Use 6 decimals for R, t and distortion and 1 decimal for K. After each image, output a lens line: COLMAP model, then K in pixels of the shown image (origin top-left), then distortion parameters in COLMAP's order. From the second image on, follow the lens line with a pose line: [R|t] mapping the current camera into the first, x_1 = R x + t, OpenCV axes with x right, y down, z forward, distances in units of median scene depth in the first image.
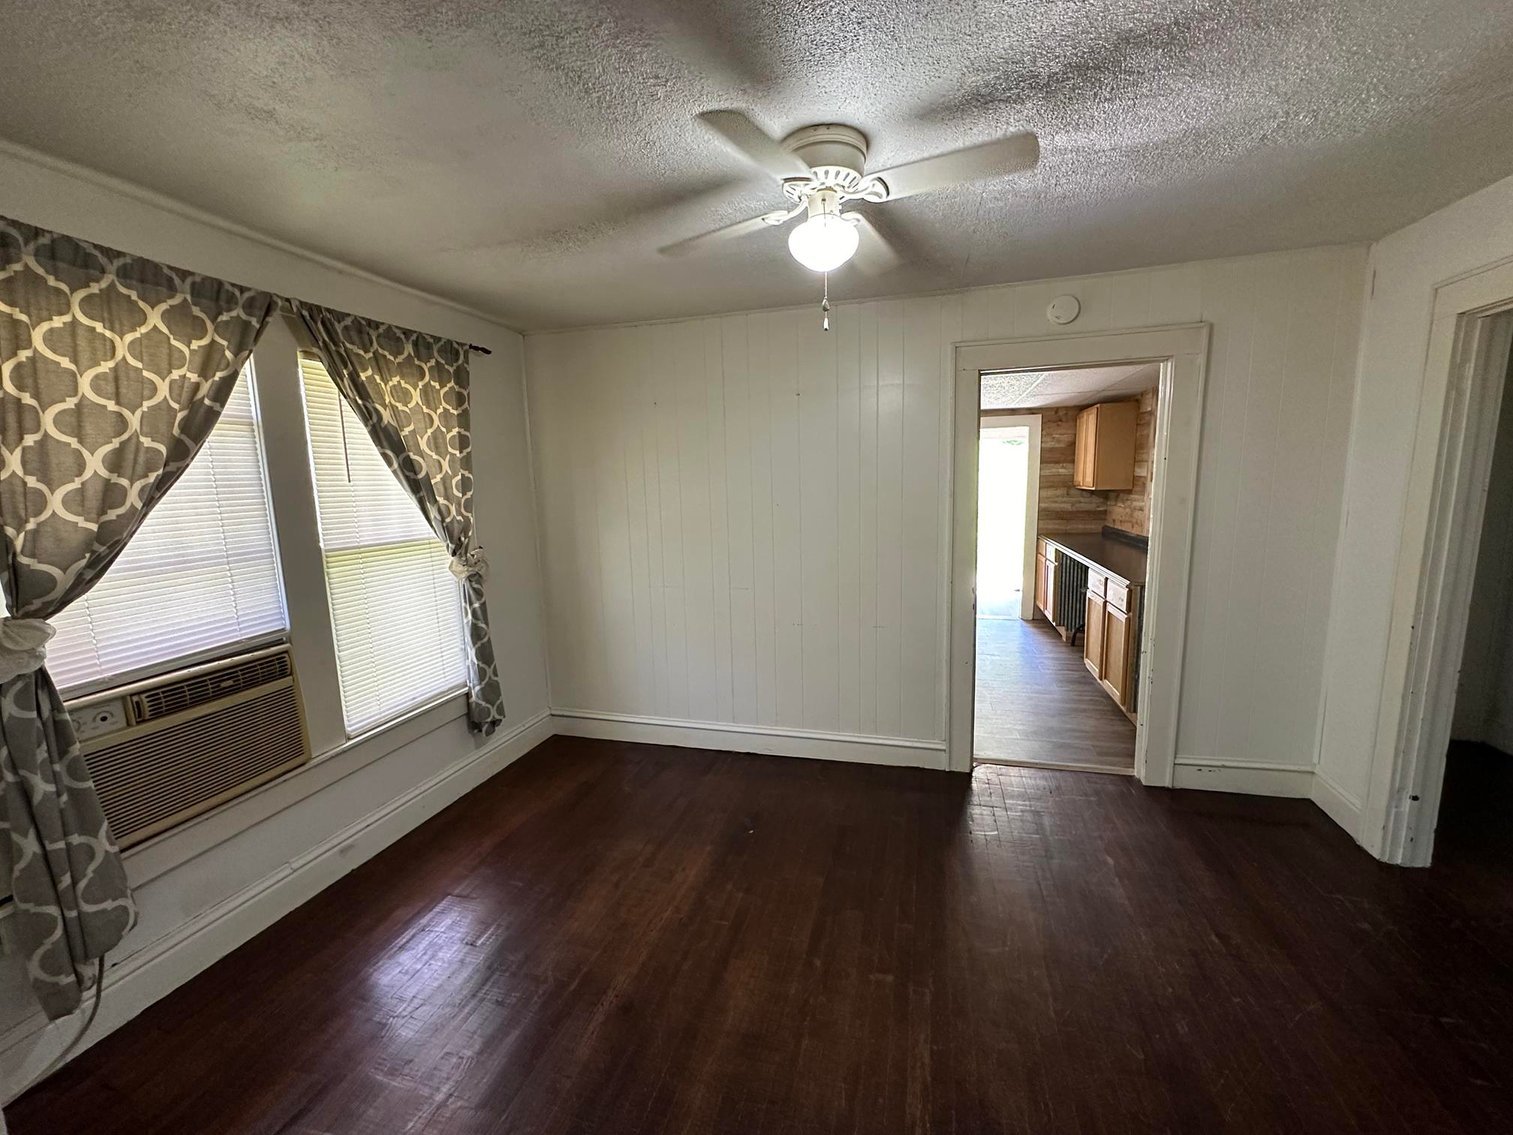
lens RADIAL K [[603.0, 0, 756.5], [0, 603.0, 568.9], [0, 0, 1]] dist [-0.003396, 0.001093]
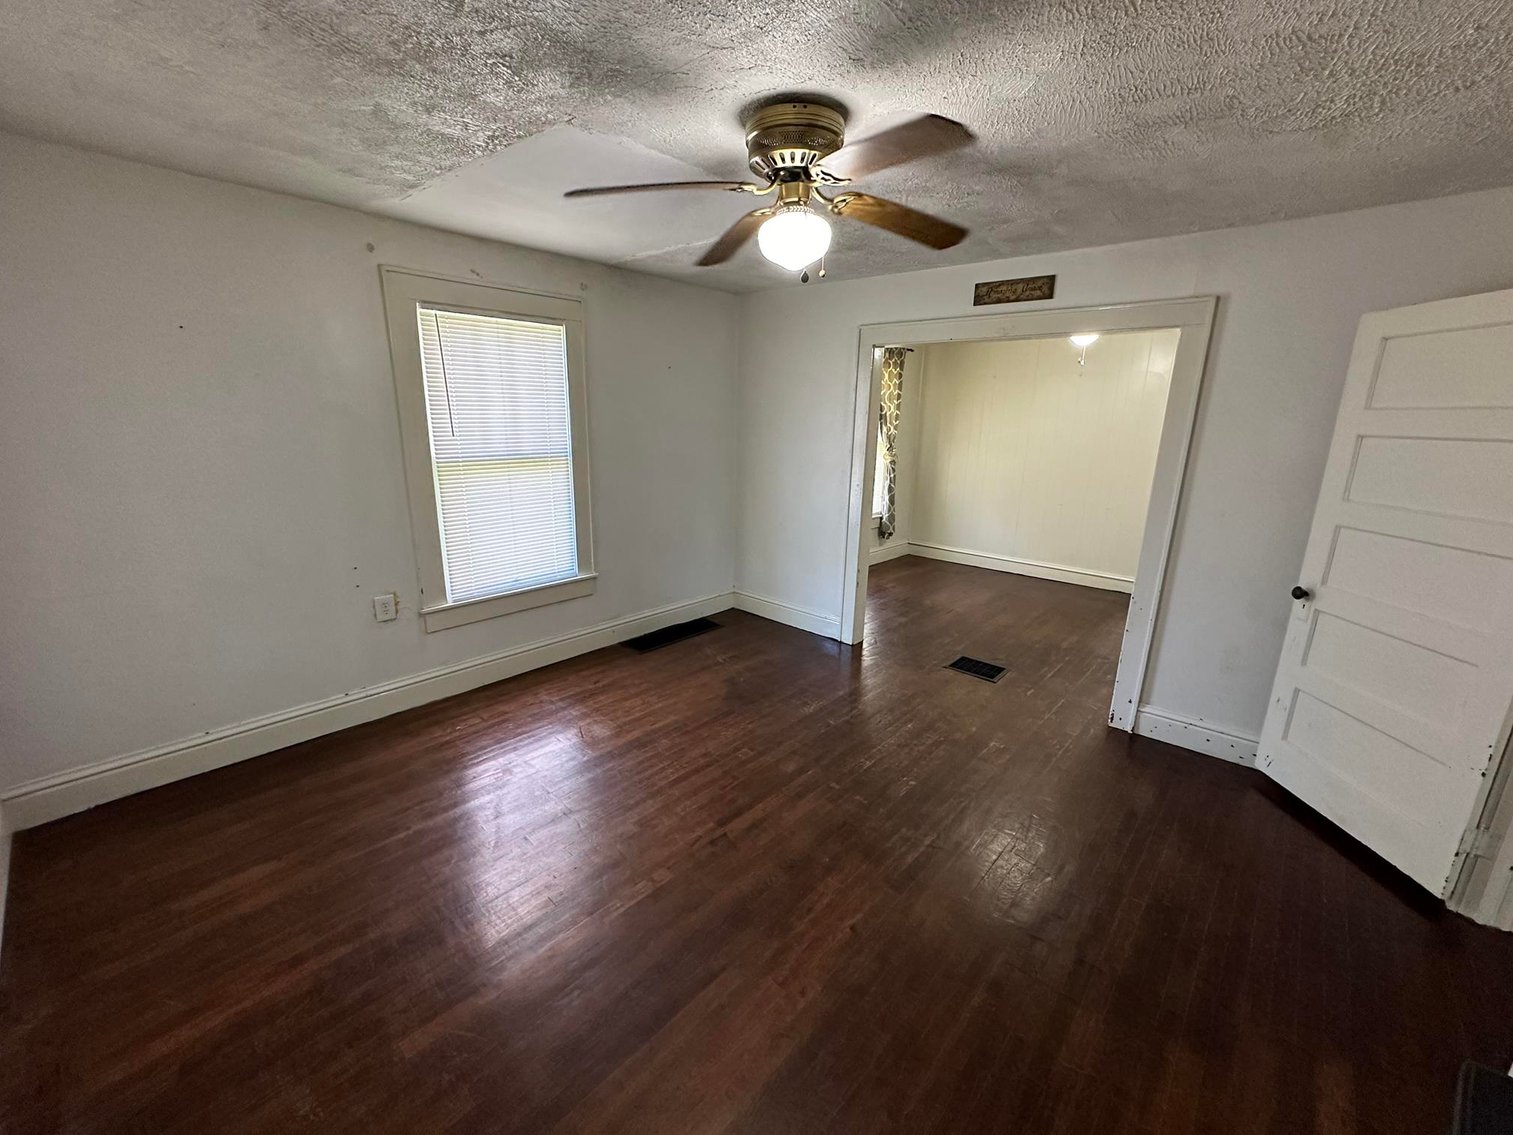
lens RADIAL K [[603.0, 0, 753.7], [0, 603.0, 563.7], [0, 0, 1]] dist [-0.003396, 0.001093]
pose [[0.889024, 0.153674, -0.431302, 0.062062], [-0.107473, 0.985714, 0.129682, 0.145259], [0.445069, -0.068936, 0.892839, -1.136064]]
